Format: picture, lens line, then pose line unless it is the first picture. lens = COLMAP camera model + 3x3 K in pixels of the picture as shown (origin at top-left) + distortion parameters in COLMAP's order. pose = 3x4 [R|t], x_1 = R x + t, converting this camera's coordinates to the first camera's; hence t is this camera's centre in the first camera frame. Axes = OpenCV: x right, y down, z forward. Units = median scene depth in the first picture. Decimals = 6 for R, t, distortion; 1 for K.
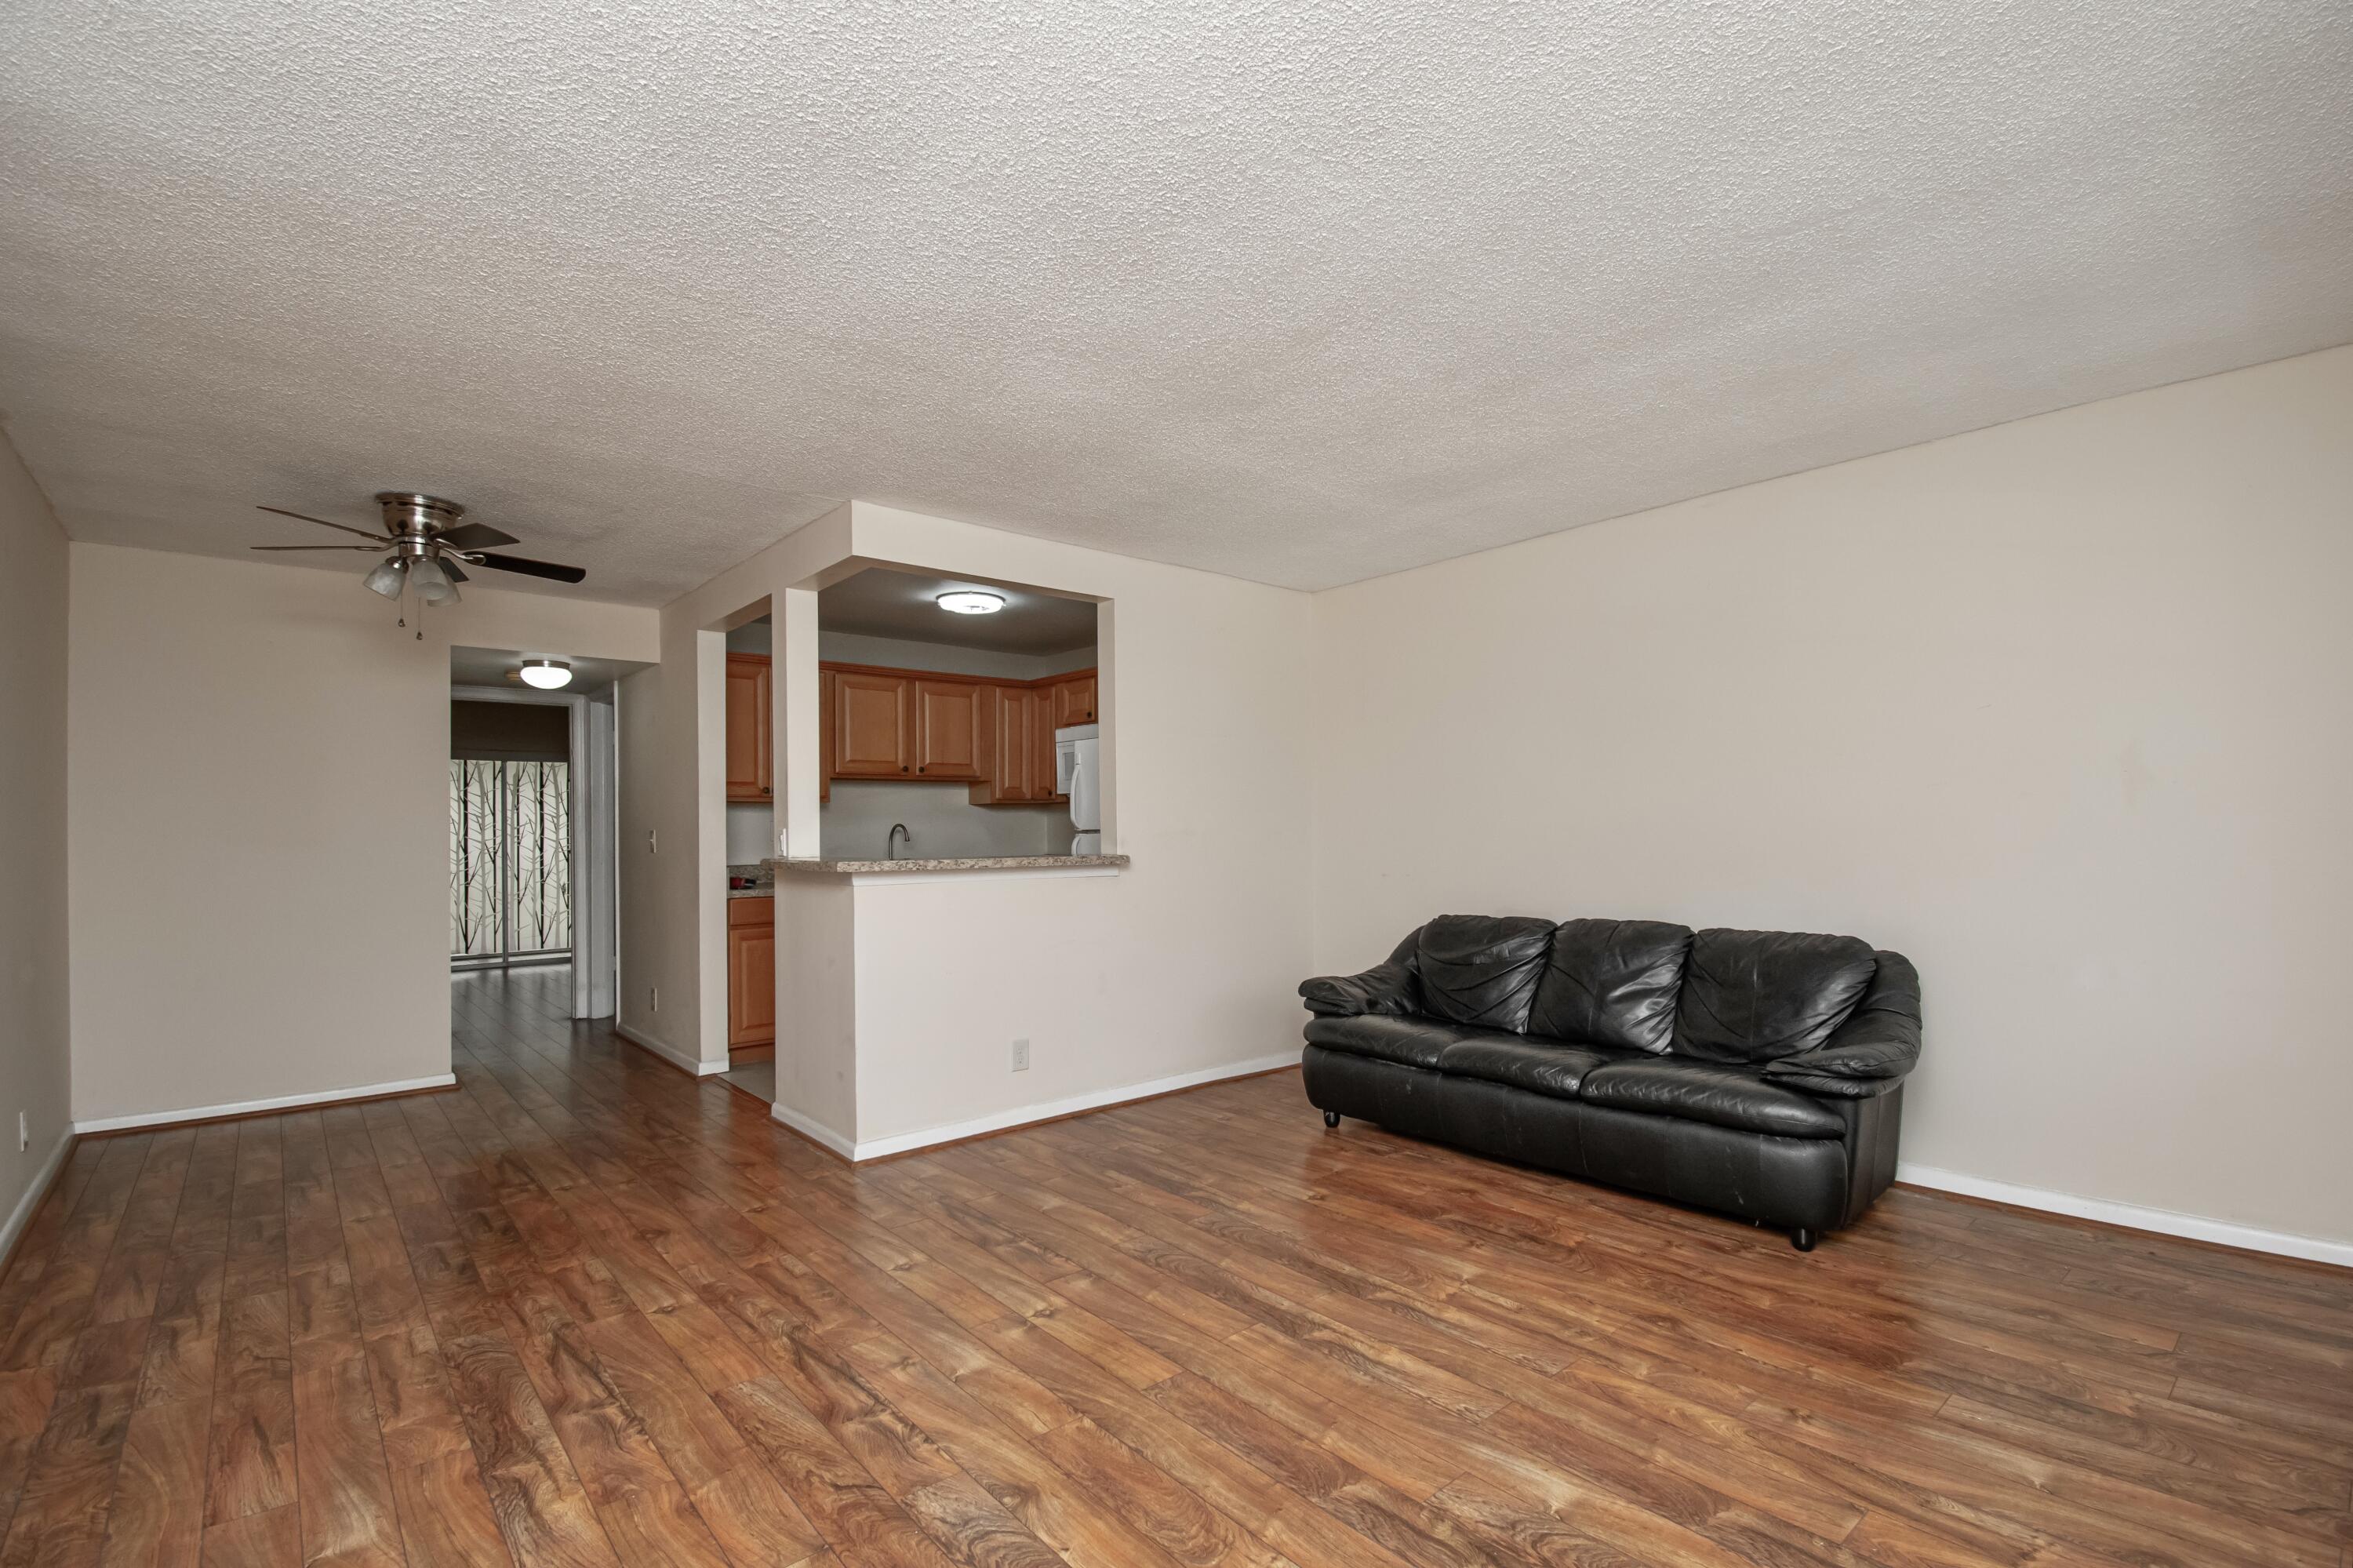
lens RADIAL K [[1070.0, 0, 1190.4], [0, 1070.0, 818.4], [0, 0, 1]] dist [0.024693, -0.034896]
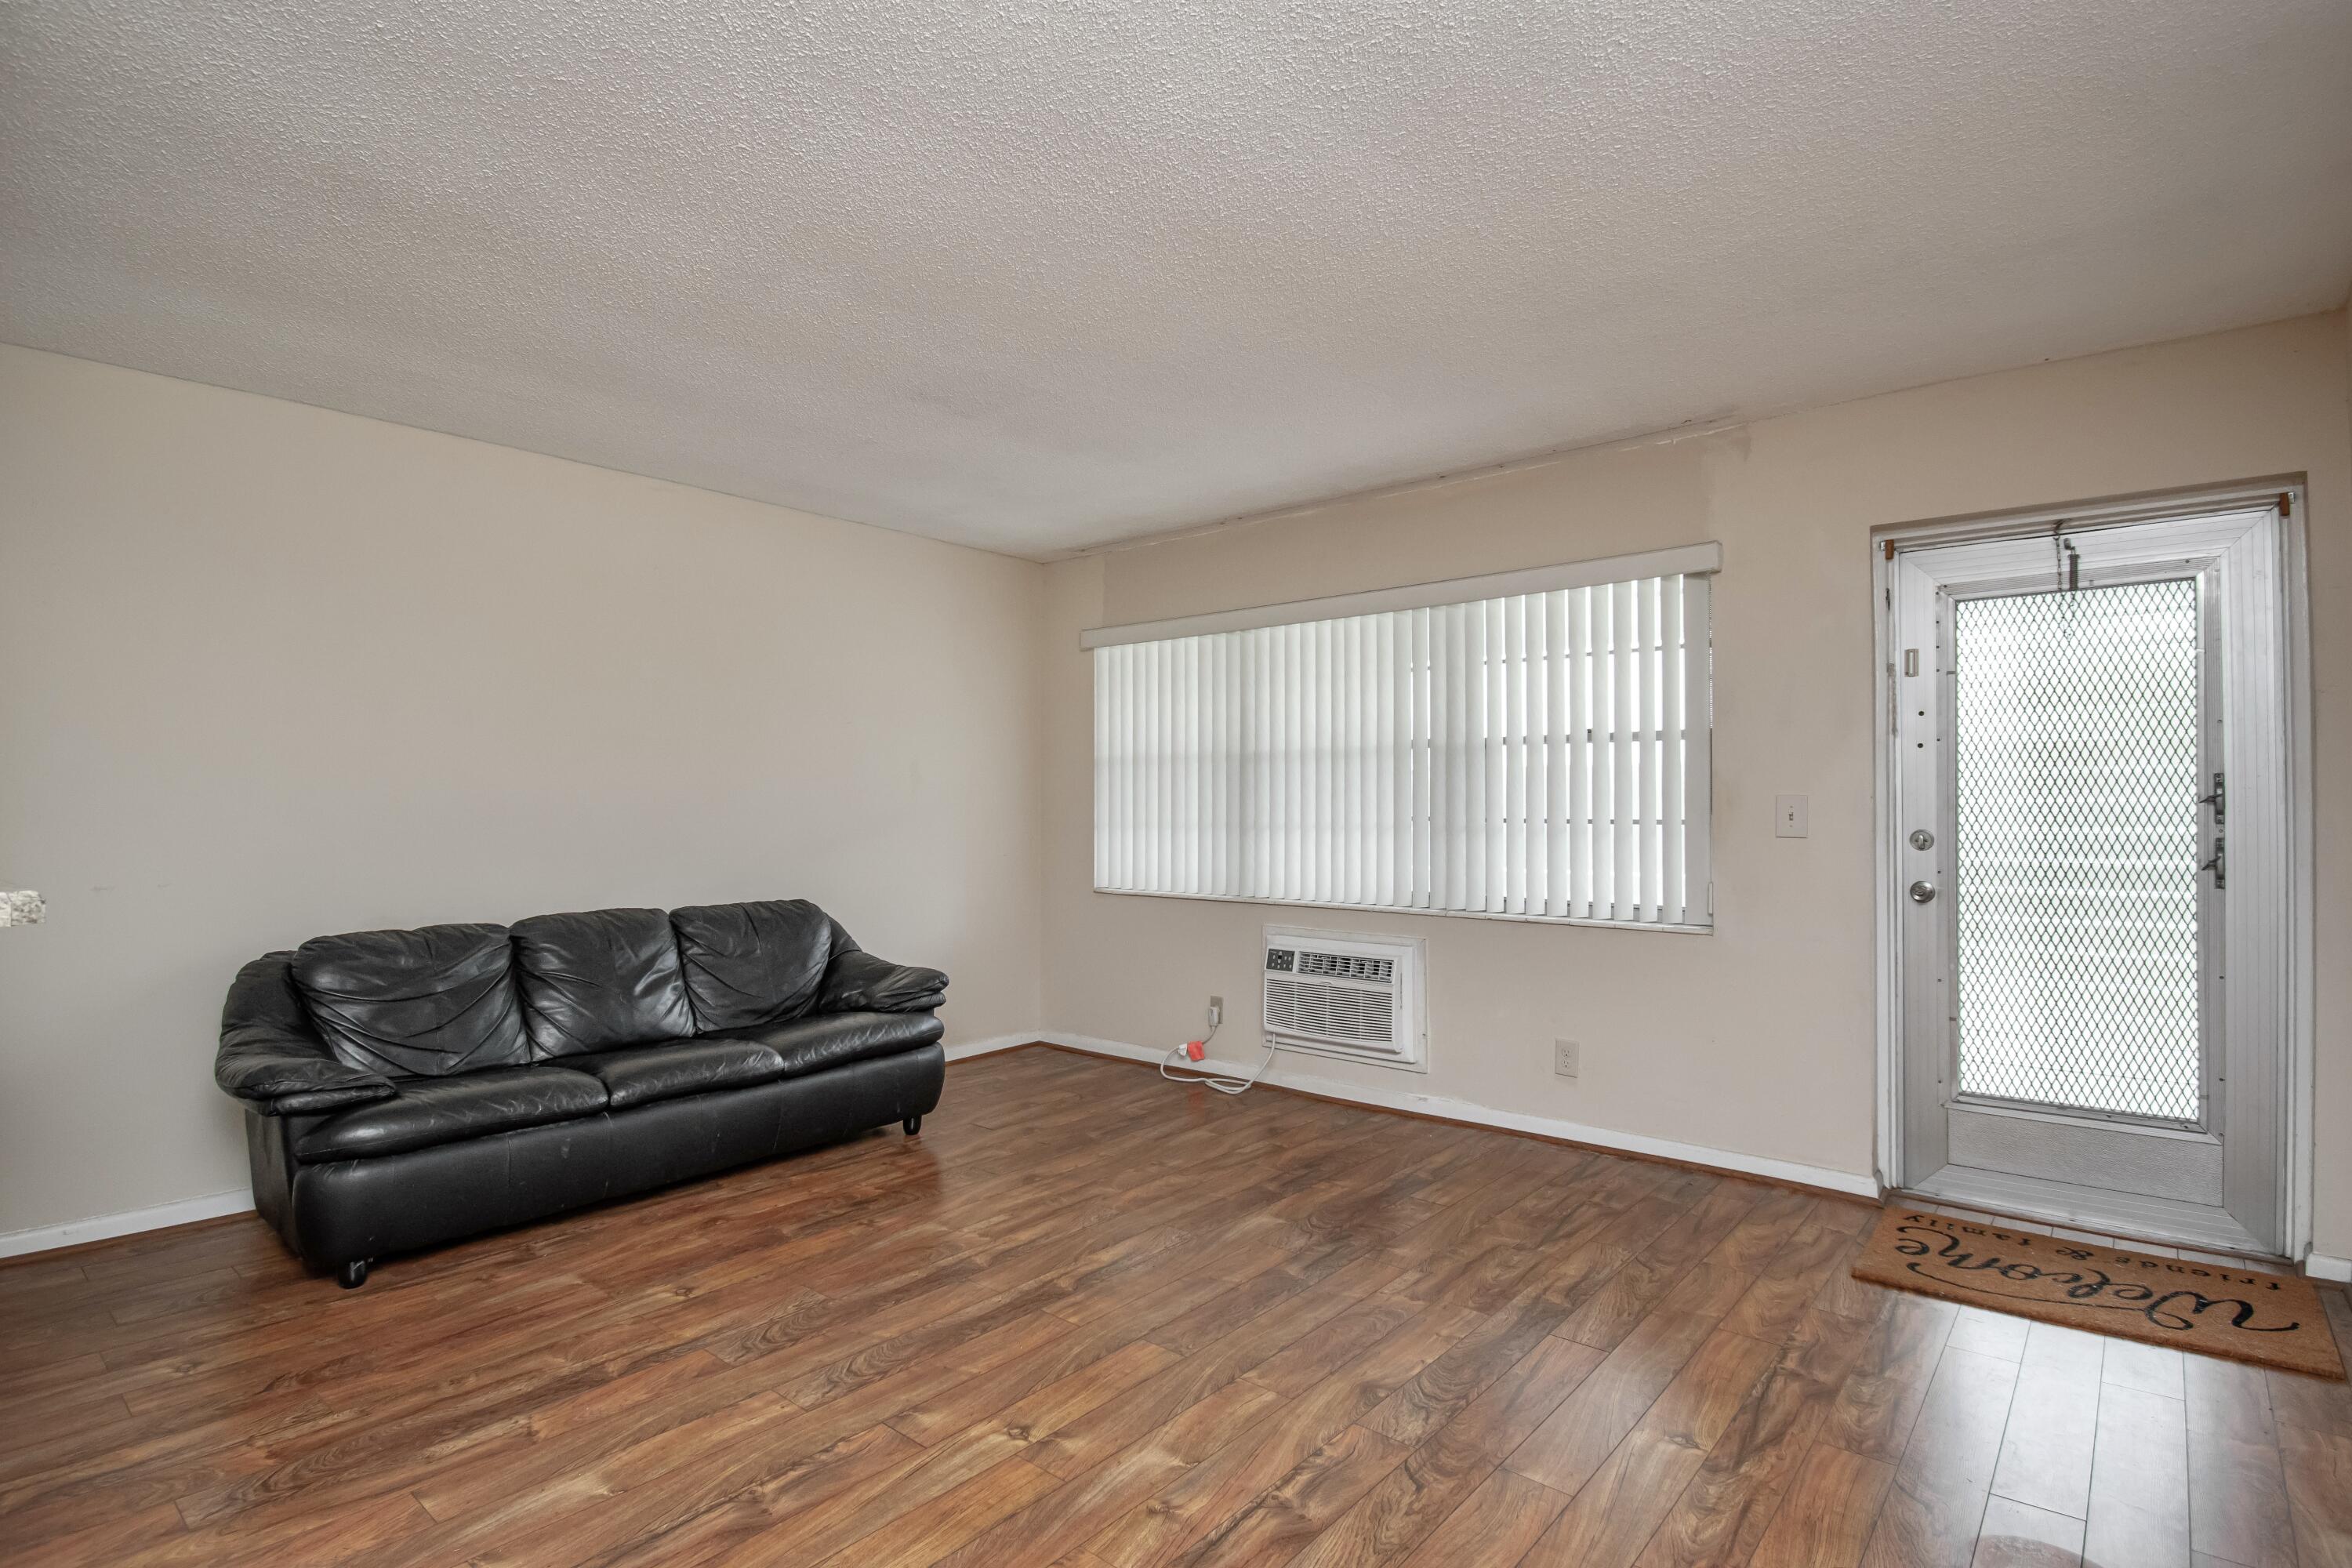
lens RADIAL K [[1131.4, 0, 1191.4], [0, 1131.4, 788.7], [0, 0, 1]] dist [0.018774, -0.027176]
pose [[-0.164776, 0.028779, 0.985911, -0.721057], [-0.008349, 0.999498, -0.030571, 0.018476], [-0.986296, -0.013269, -0.164453, 0.757357]]
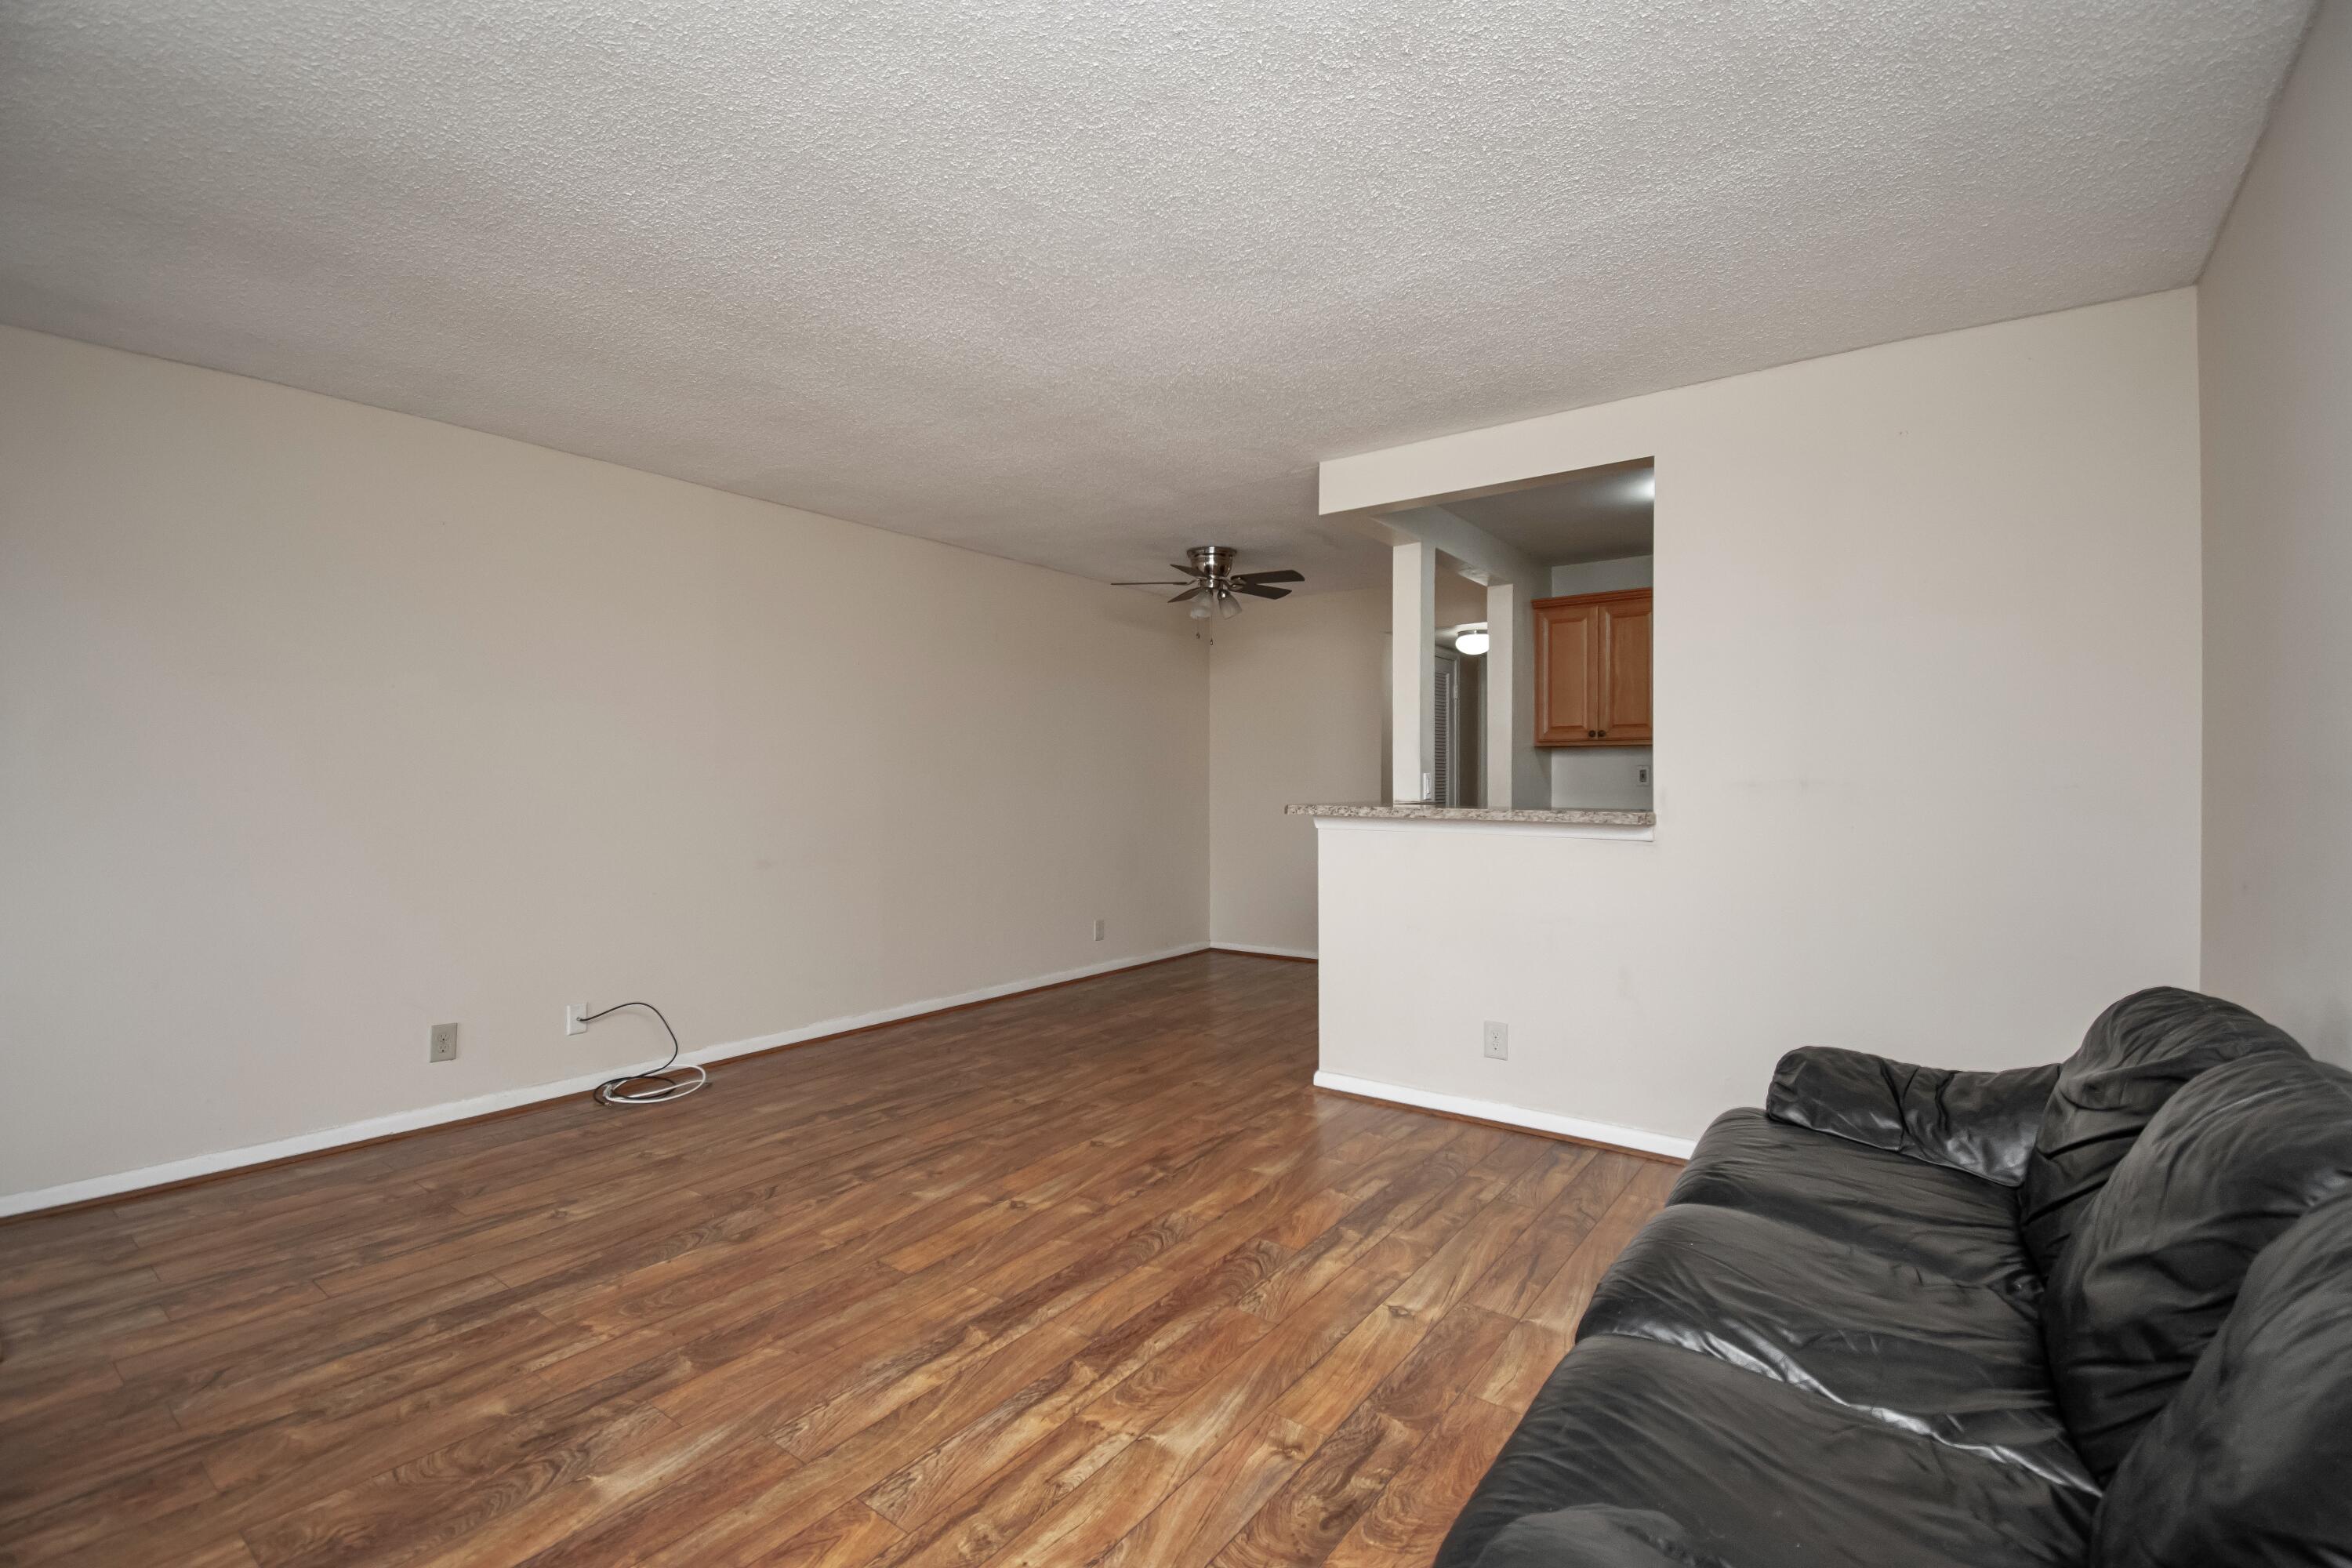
lens RADIAL K [[1035.3, 0, 1176.0], [0, 1035.3, 784.0], [0, 0, 1]] dist [0.023109, -0.031327]
pose [[0.204855, 0.014480, -0.978685, 0.715788], [0.008449, 0.999827, 0.016561, 0.001261], [0.978756, -0.011662, 0.204697, 0.702878]]
